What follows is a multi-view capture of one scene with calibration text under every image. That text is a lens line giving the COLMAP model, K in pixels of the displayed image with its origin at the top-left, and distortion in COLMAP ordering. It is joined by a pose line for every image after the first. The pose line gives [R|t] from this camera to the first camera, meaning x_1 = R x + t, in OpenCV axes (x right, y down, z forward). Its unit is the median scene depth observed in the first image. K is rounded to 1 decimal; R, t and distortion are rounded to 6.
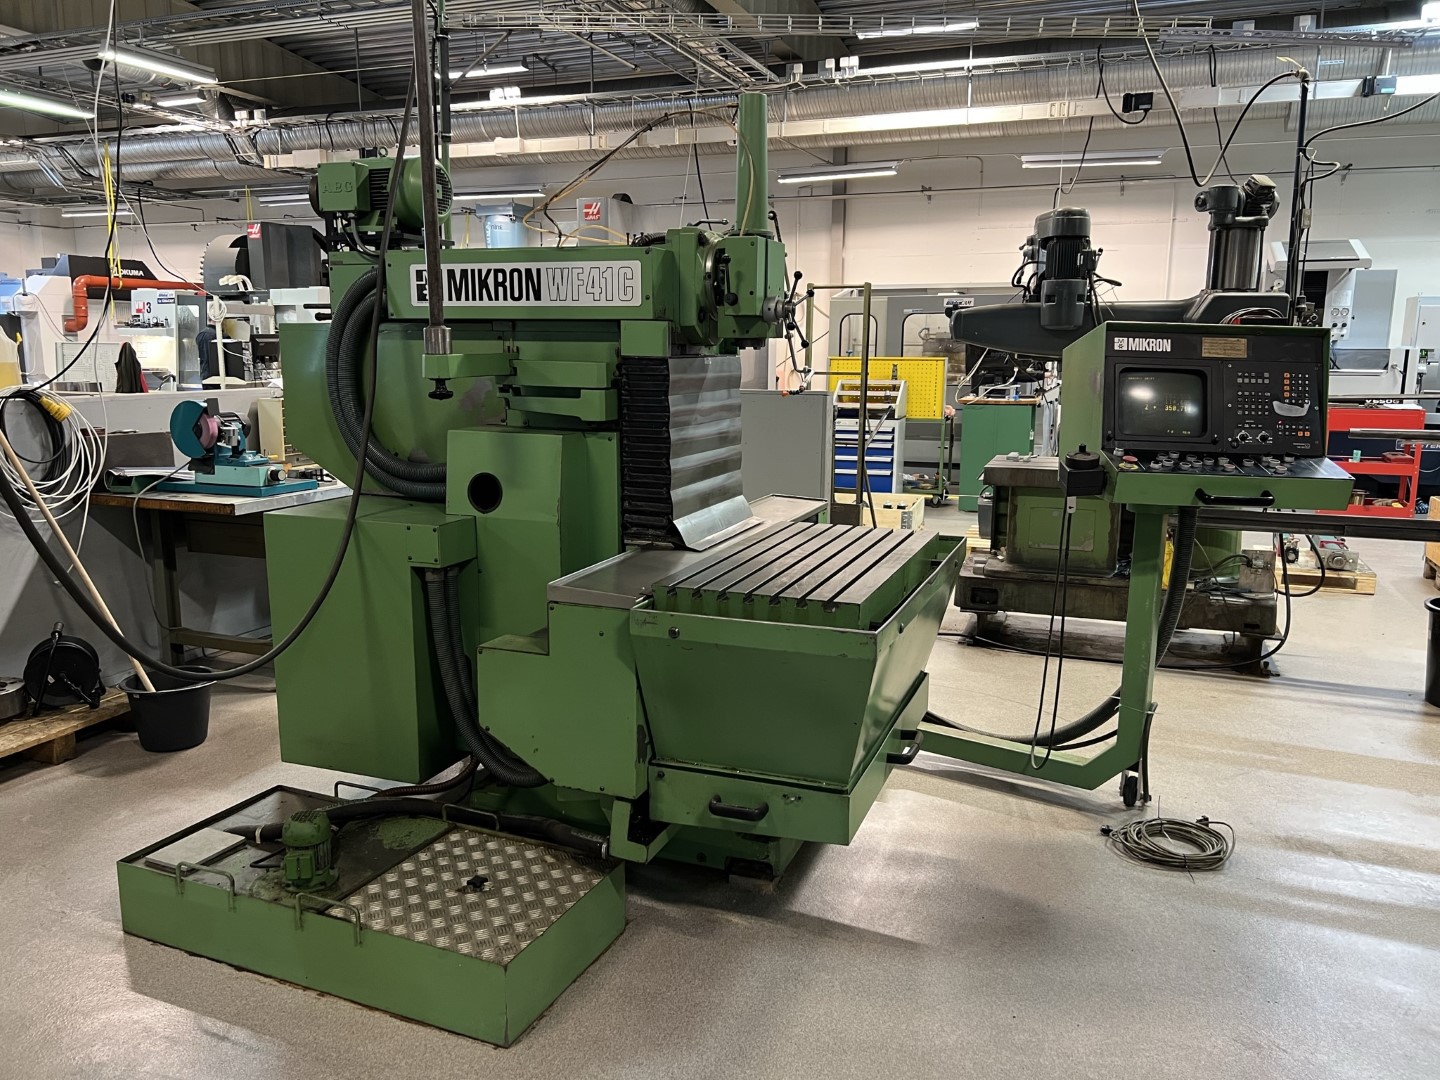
lens RADIAL K [[1102.1, 0, 720.0], [0, 1102.1, 540.0], [0, 0, 1]] dist [0.036981, -0.072292]
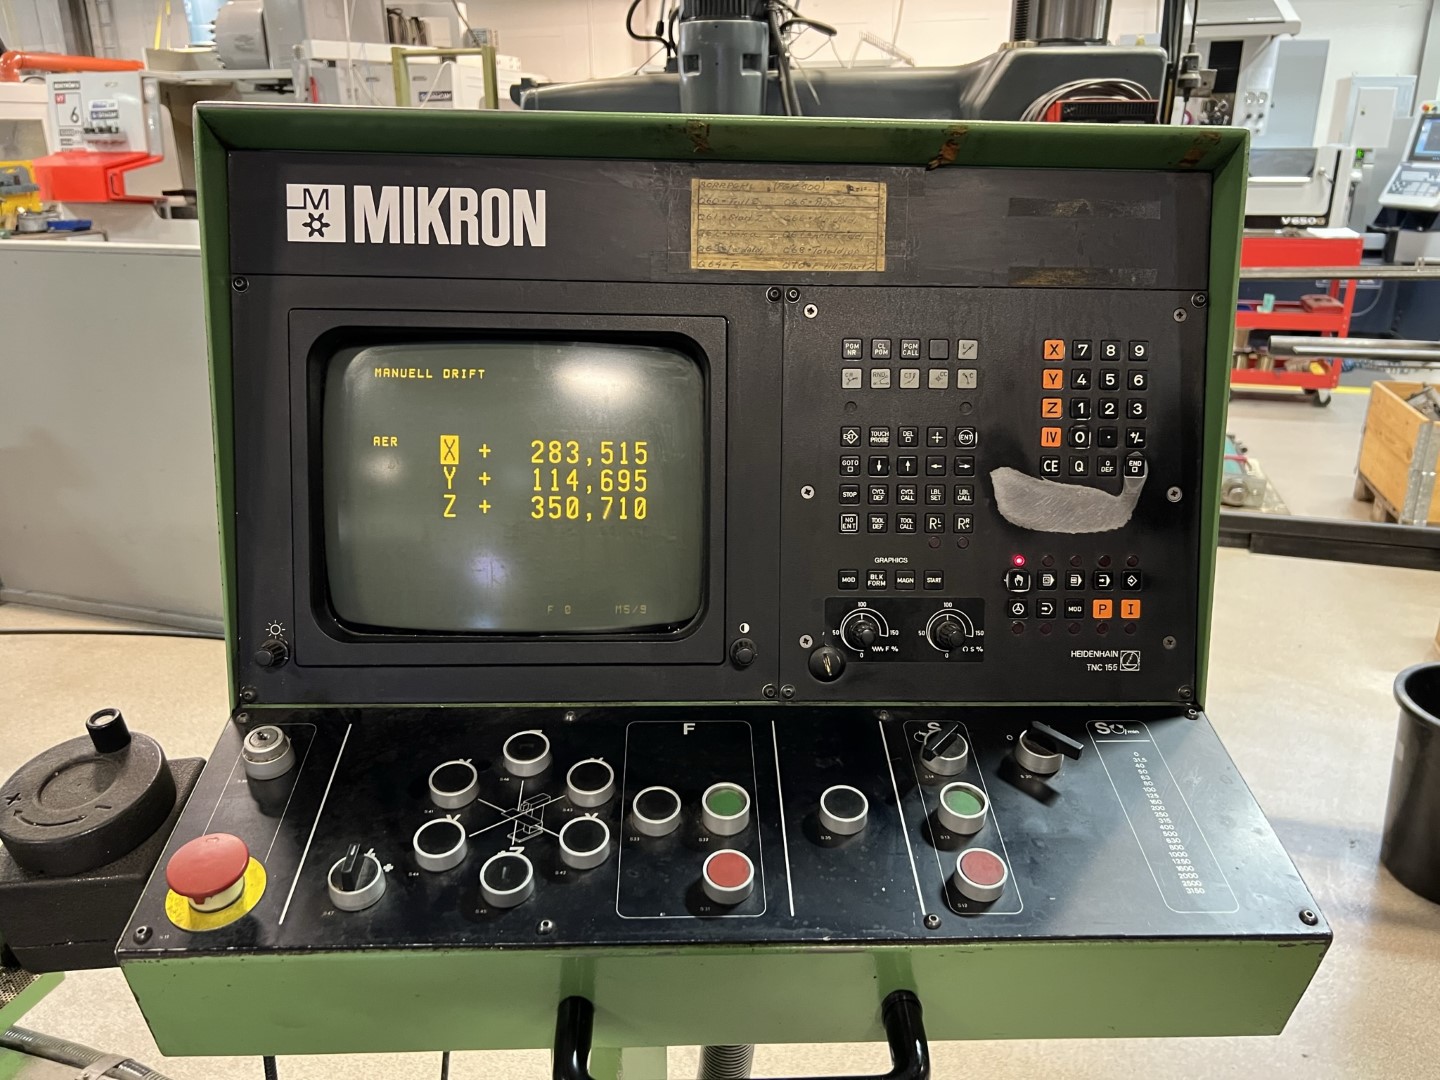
lens RADIAL K [[1091.4, 0, 742.5], [0, 1091.4, 543.3], [0, 0, 1]] dist [0.084539, -0.135960]
pose [[0.995225, -0.042950, 0.087653, 0.282837], [0.027274, 0.984584, 0.172774, -0.099684], [-0.093722, -0.169558, 0.981054, 0.515701]]
